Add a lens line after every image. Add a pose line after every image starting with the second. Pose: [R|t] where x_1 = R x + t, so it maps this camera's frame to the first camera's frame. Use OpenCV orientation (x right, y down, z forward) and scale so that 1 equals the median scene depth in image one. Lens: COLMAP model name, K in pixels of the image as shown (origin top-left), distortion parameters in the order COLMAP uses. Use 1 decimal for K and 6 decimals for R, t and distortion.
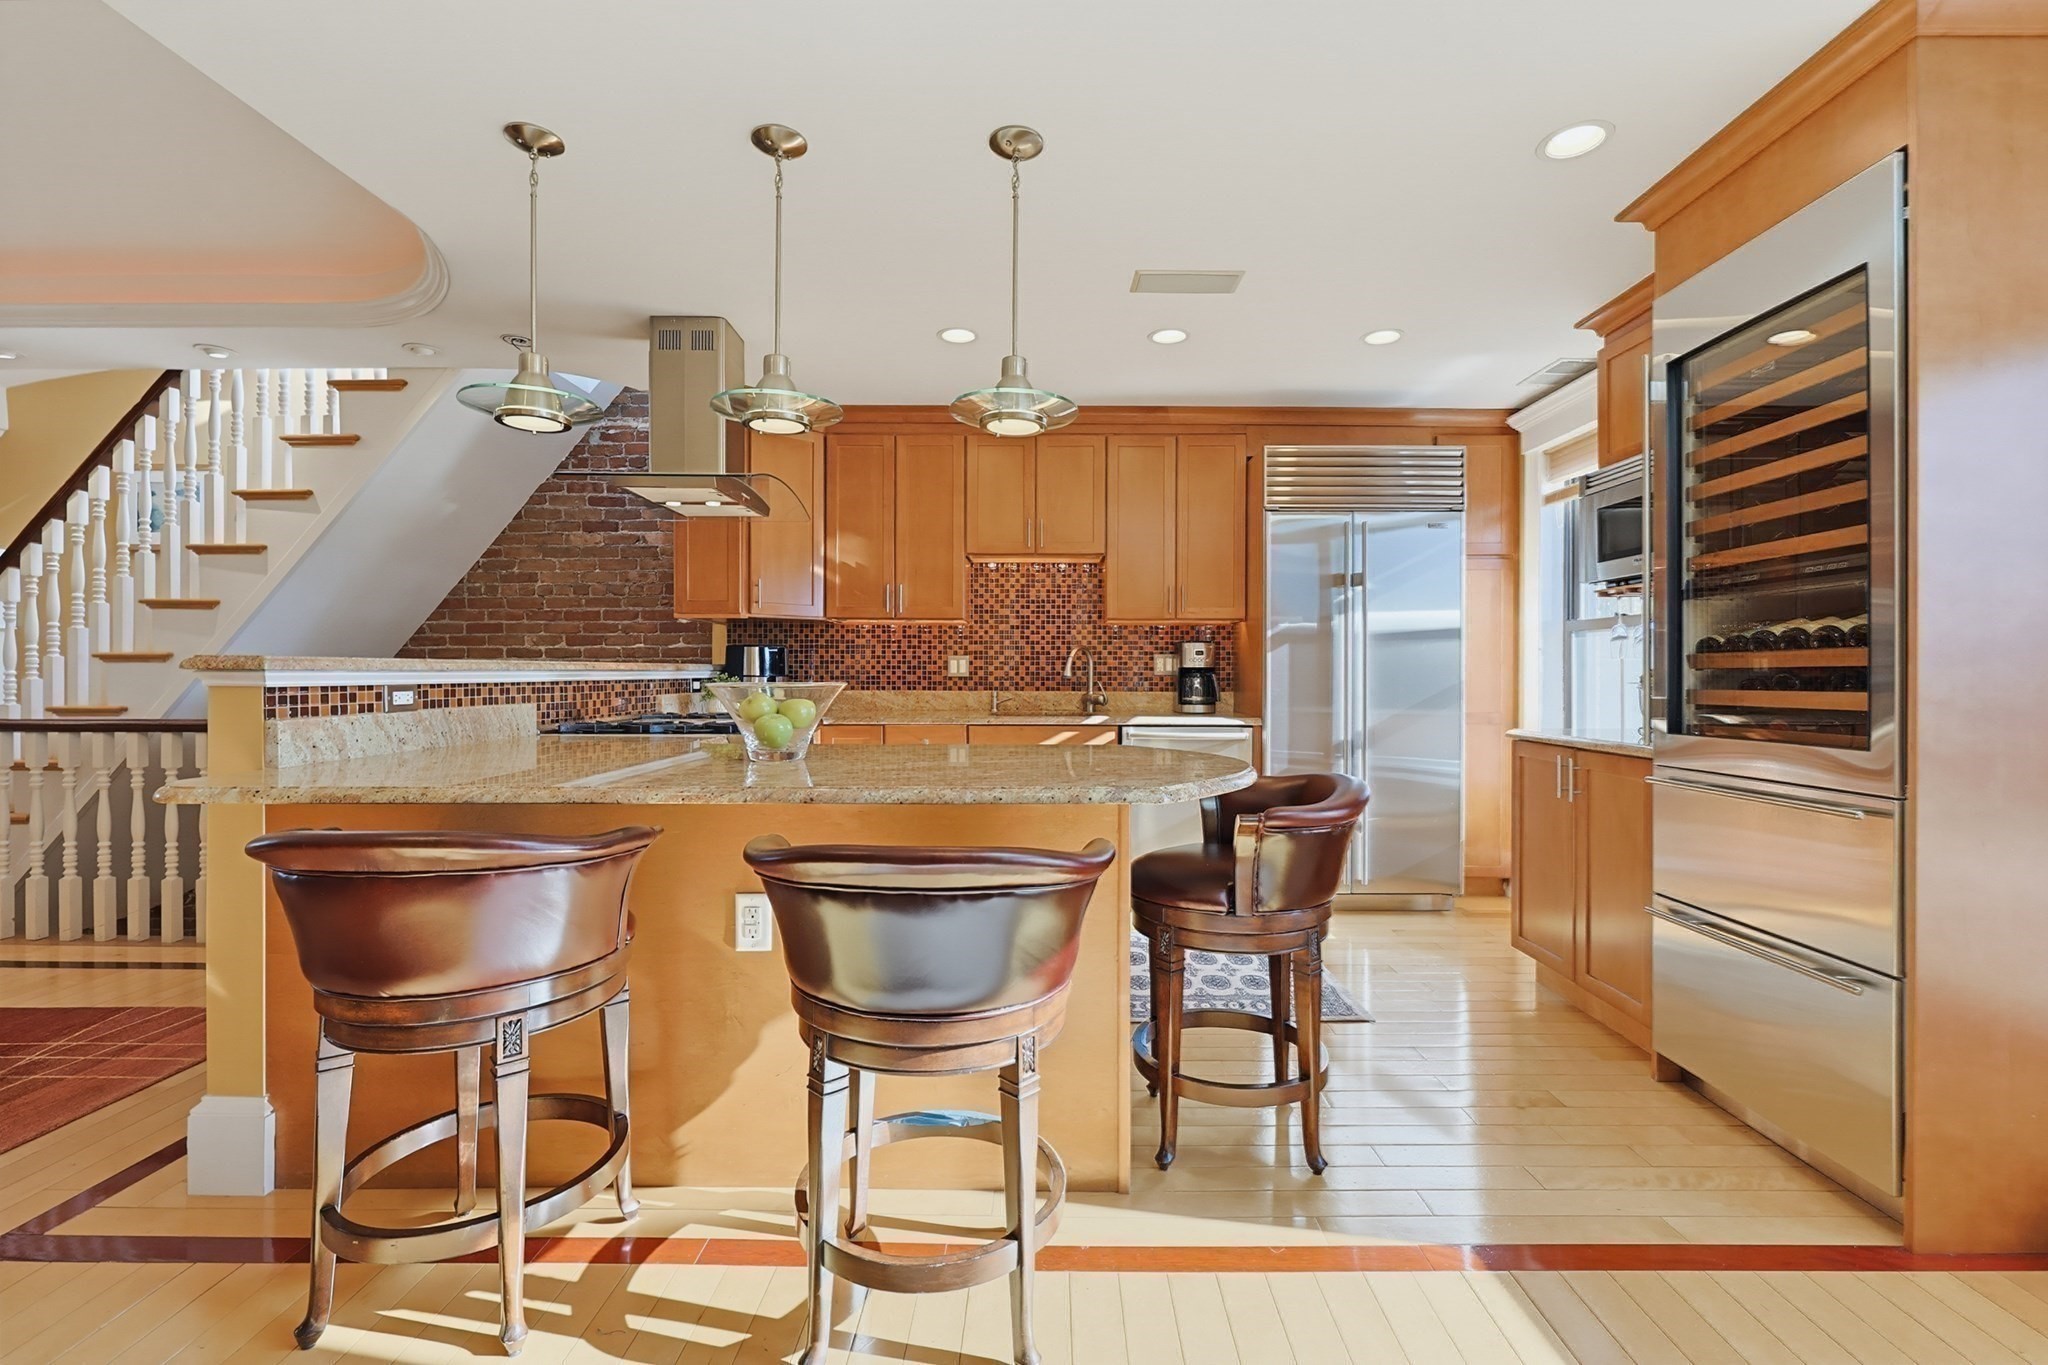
lens RADIAL K [[888.8, 0, 1033.0], [0, 888.8, 673.9], [0, 0, 1]] dist [0.000803, -0.000426]
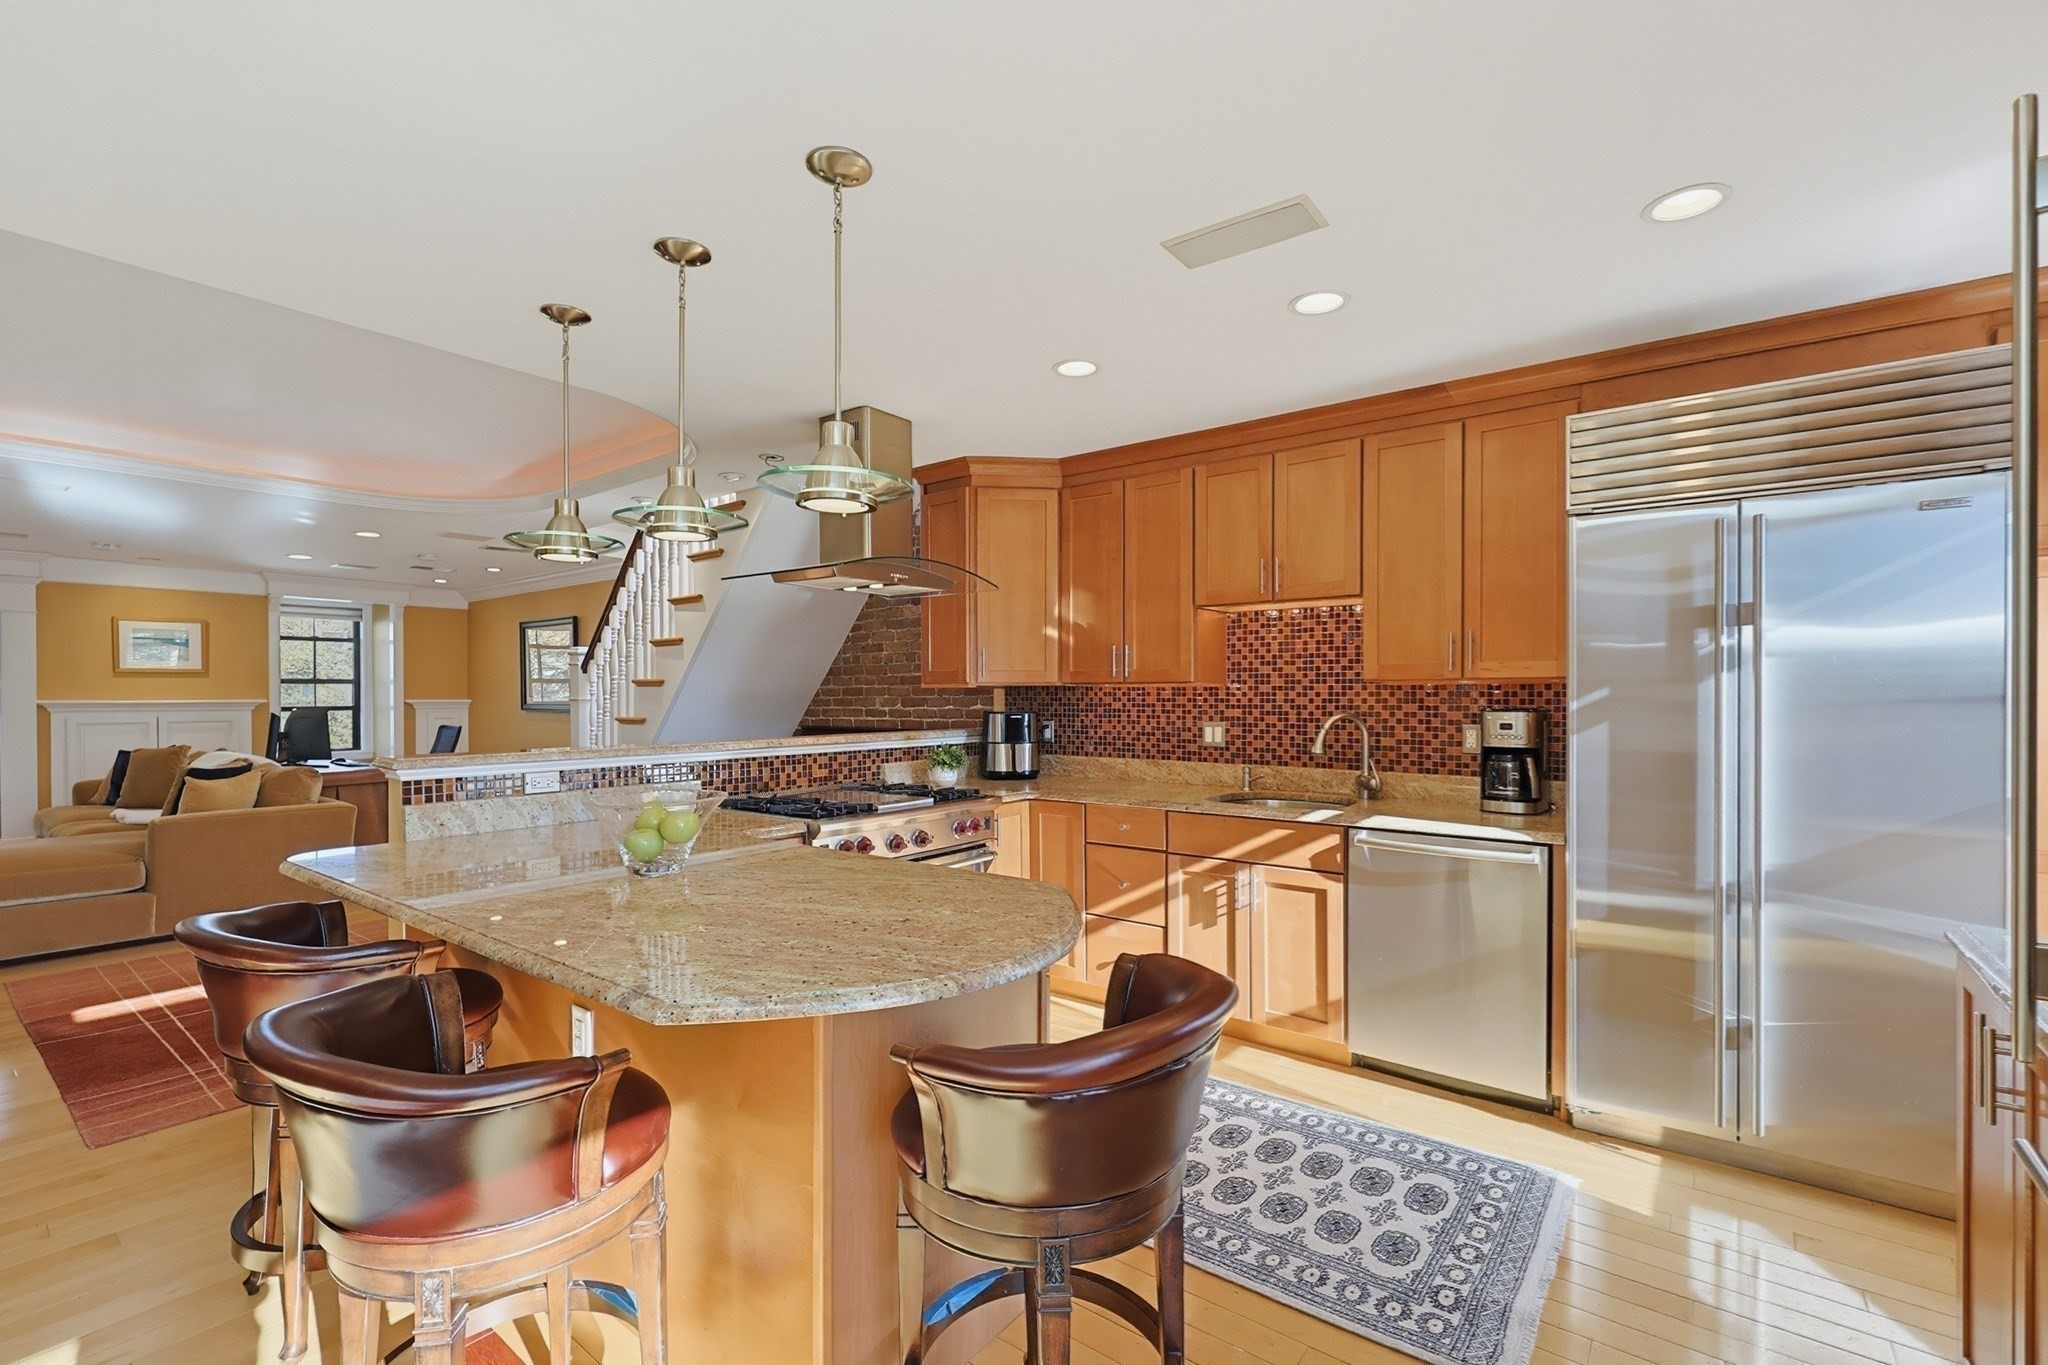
lens RADIAL K [[888.5, 0, 1015.7], [0, 888.5, 700.9], [0, 0, 1]] dist [0.000257, -0.000200]
pose [[0.793107, -0.000617, -0.609082, 0.301588], [0.003612, 0.999987, 0.003691, -0.047036], [0.609072, -0.005127, 0.793099, 0.214628]]
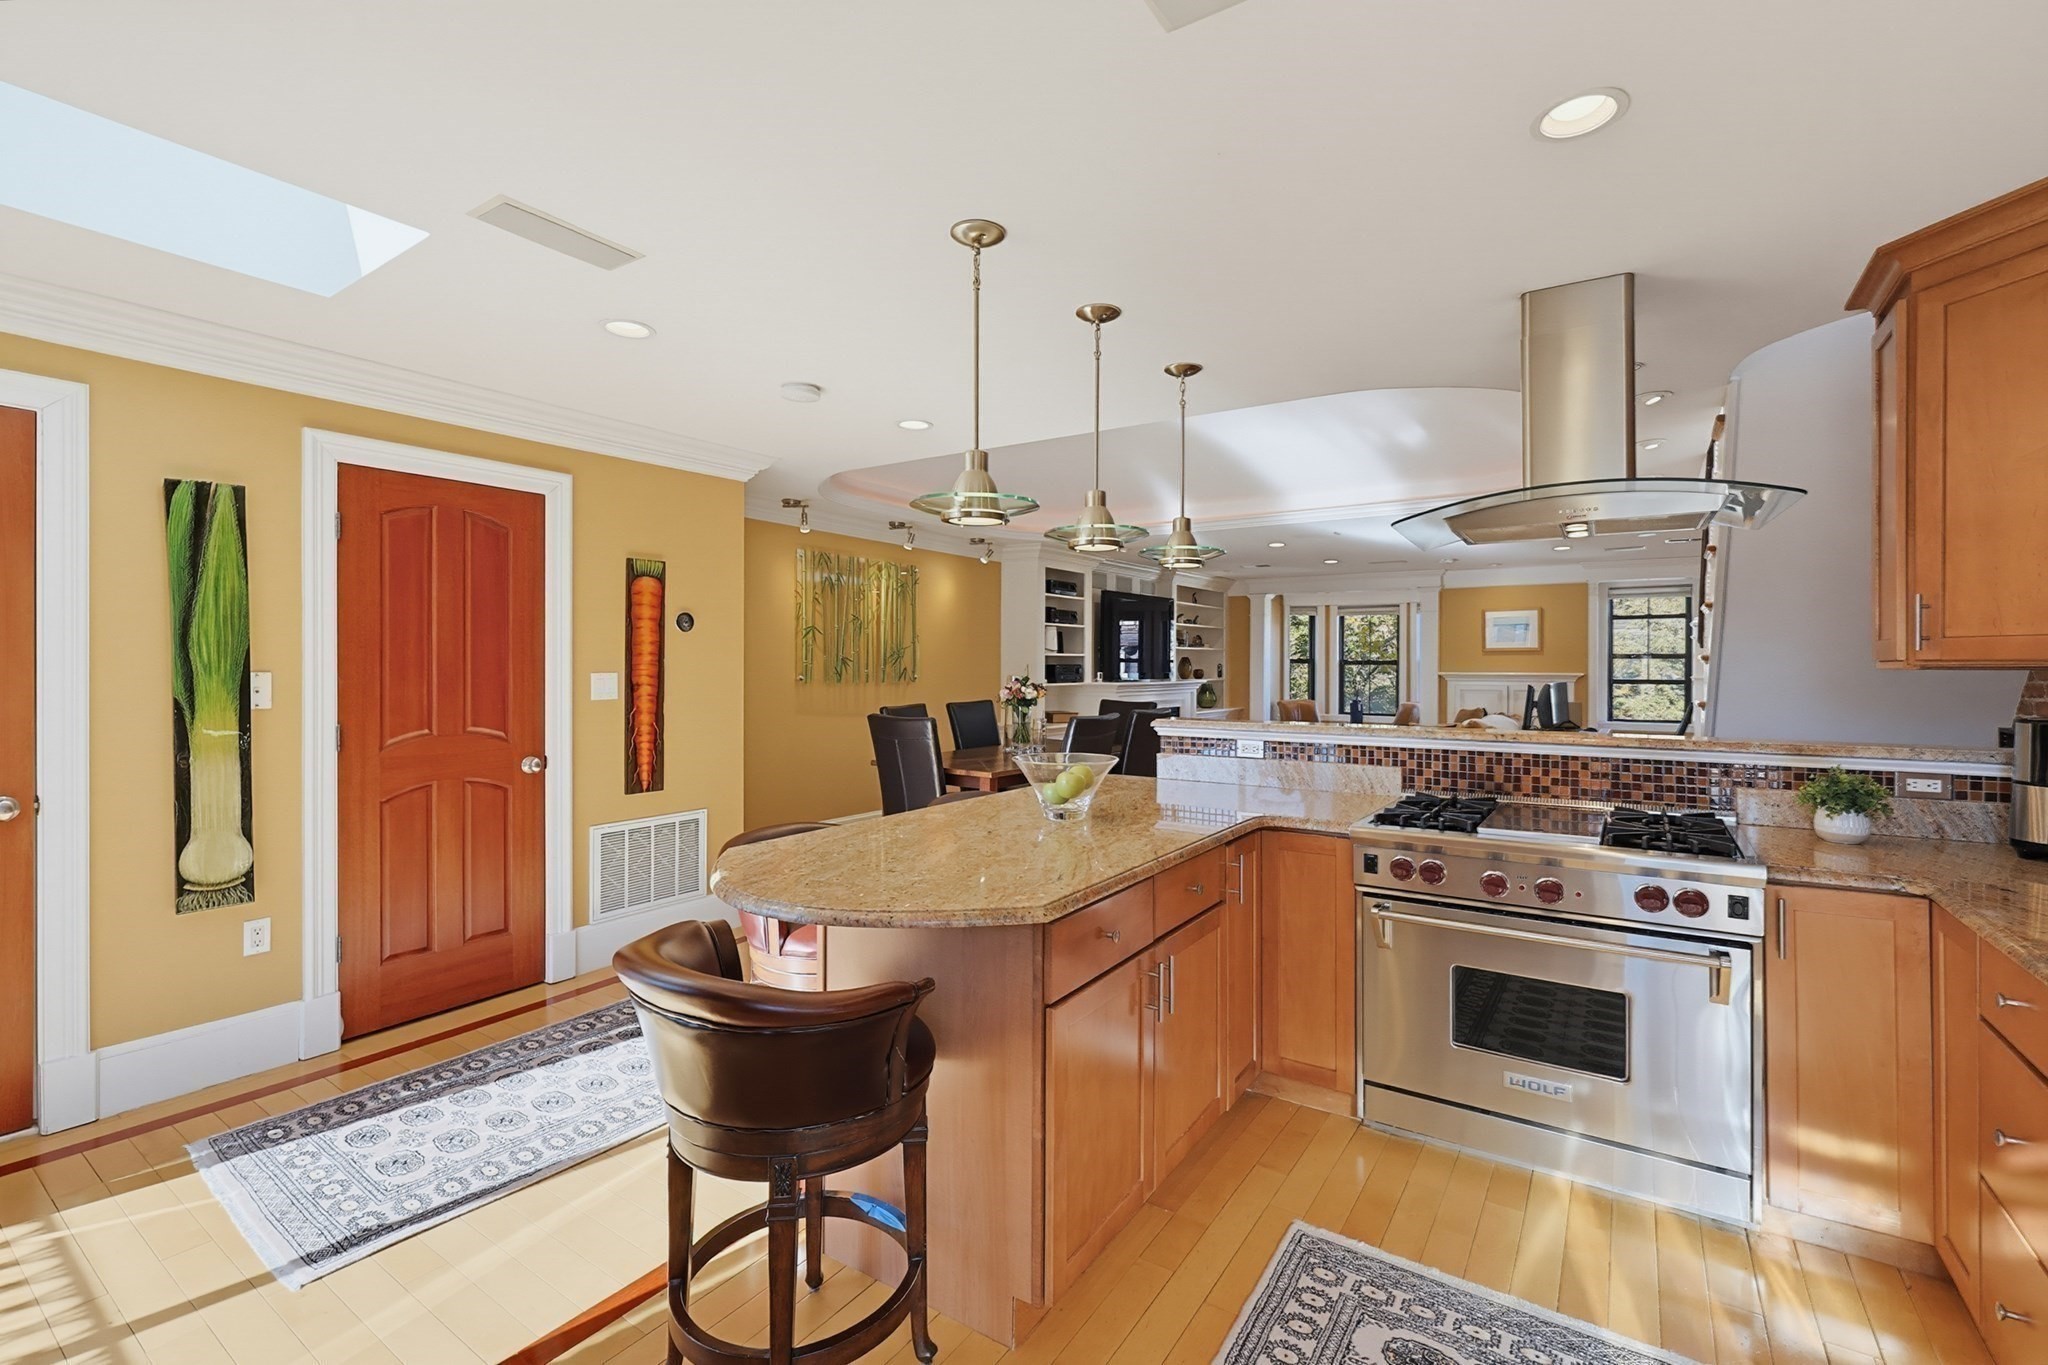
lens RADIAL K [[874.1, 0, 1060.0], [0, 874.1, 665.4], [0, 0, 1]] dist [-0.001634, -0.000056]
pose [[-0.534067, -0.004345, -0.845431, 0.361276], [-0.008115, 0.999967, -0.000013, -0.056655], [0.845403, 0.006854, -0.534084, 0.782378]]
